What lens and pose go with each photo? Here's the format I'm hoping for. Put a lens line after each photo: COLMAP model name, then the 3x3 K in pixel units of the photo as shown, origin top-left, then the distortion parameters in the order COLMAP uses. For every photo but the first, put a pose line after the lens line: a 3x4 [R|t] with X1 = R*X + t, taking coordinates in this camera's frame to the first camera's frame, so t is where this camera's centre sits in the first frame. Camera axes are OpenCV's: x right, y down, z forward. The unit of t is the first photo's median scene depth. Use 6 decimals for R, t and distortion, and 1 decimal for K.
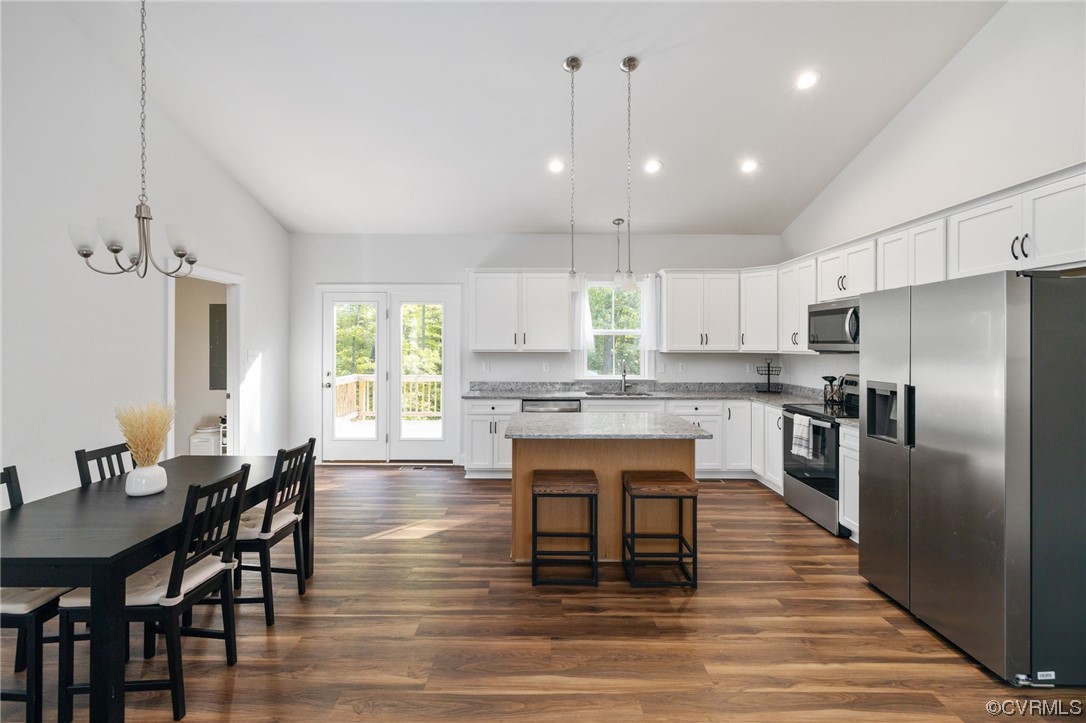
lens RADIAL K [[472.7, 0, 542.3], [0, 472.7, 343.5], [0, 0, 1]] dist [-0.000058, -0.000183]
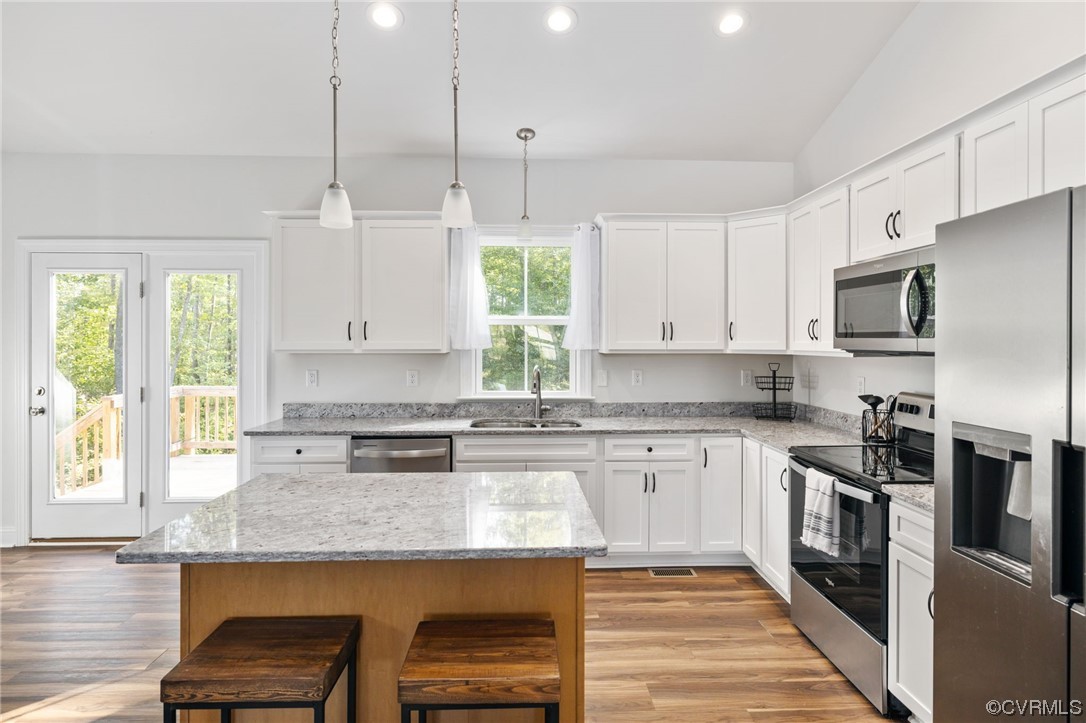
lens RADIAL K [[616.7, 0, 532.9], [0, 616.7, 342.3], [0, 0, 1]] dist [-0.001082, 0.000018]
pose [[0.999164, -0.001992, 0.040822, 0.175721], [0.001824, 0.999990, 0.004143, 0.001648], [-0.040830, -0.004065, 0.999158, 0.284110]]
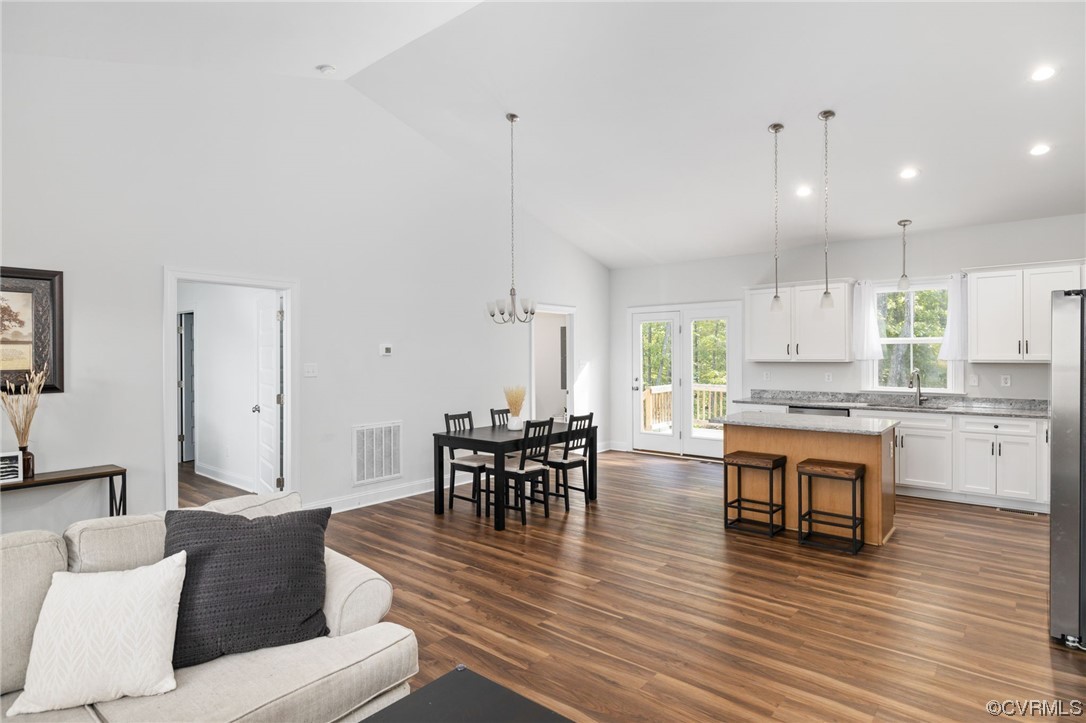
lens RADIAL K [[549.6, 0, 546.4], [0, 549.6, 356.6], [0, 0, 1]] dist [-0.003905, 0.000546]
pose [[0.776091, -0.004314, -0.630606, 0.375062], [0.008183, 0.999961, 0.003229, -0.002940], [0.630568, -0.007666, 0.776096, -0.369659]]
